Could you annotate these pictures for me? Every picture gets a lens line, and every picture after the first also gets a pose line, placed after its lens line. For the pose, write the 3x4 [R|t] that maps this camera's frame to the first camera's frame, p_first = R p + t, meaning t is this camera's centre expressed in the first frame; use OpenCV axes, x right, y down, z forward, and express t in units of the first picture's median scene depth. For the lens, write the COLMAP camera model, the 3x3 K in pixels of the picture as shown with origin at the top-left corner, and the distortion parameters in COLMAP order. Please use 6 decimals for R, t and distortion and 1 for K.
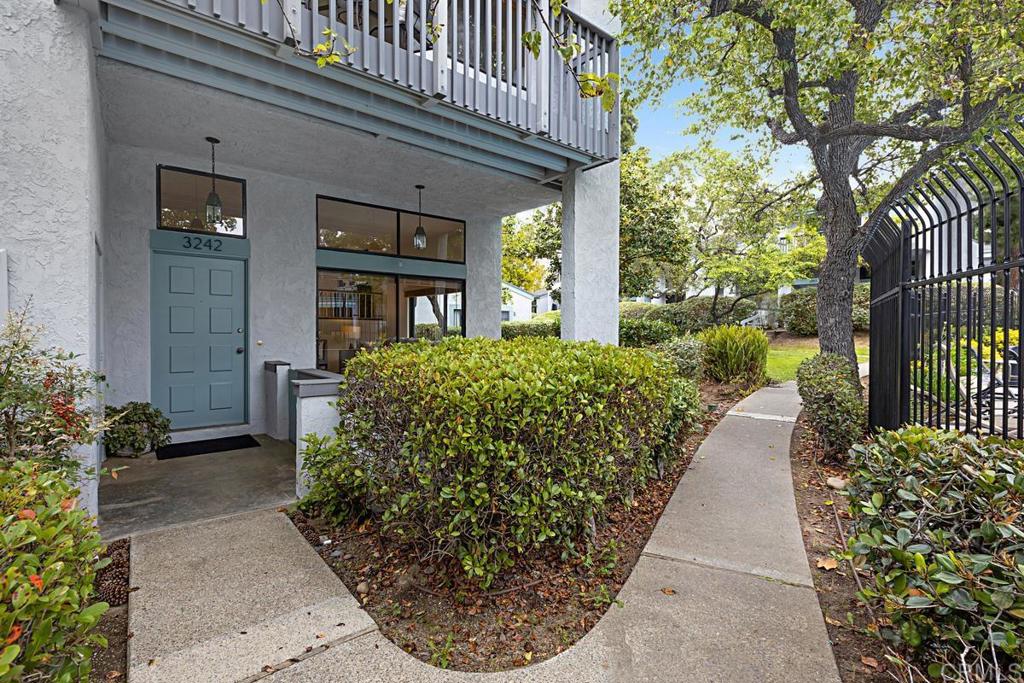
lens RADIAL K [[463.5, 0, 511.8], [0, 463.5, 333.7], [0, 0, 1]] dist [0.009010, -0.005712]
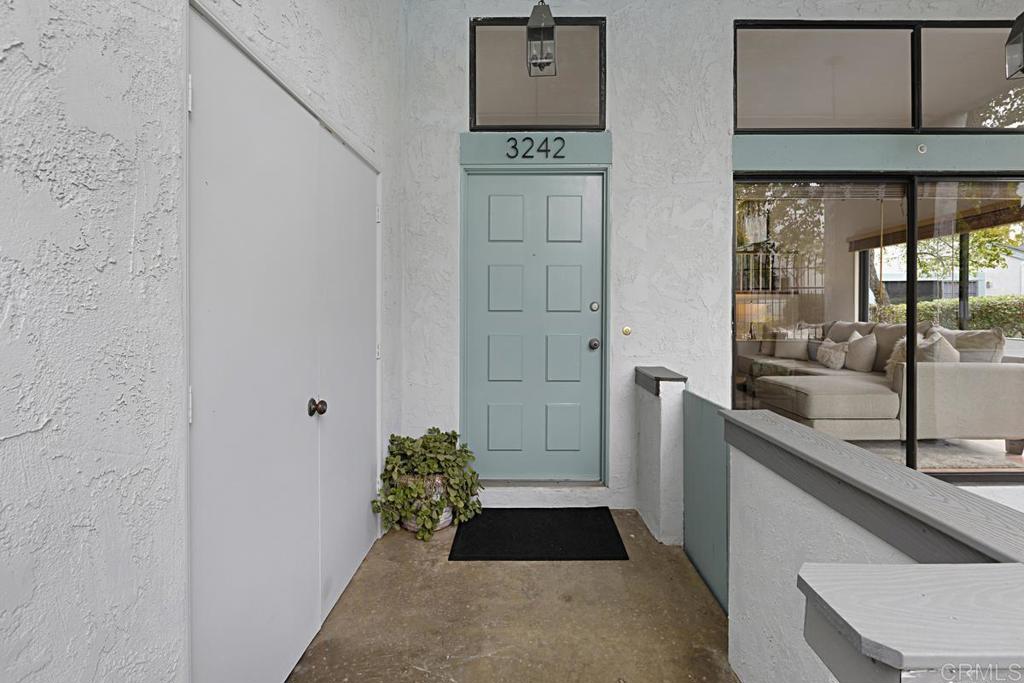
lens RADIAL K [[487.3, 0, 534.5], [0, 487.3, 332.1], [0, 0, 1]] dist [-0.003279, -0.000523]
pose [[0.783368, 0.021136, -0.621198, -0.300717], [-0.001642, 0.999489, 0.031936, 0.004899], [0.621555, -0.023997, 0.783003, 0.537562]]
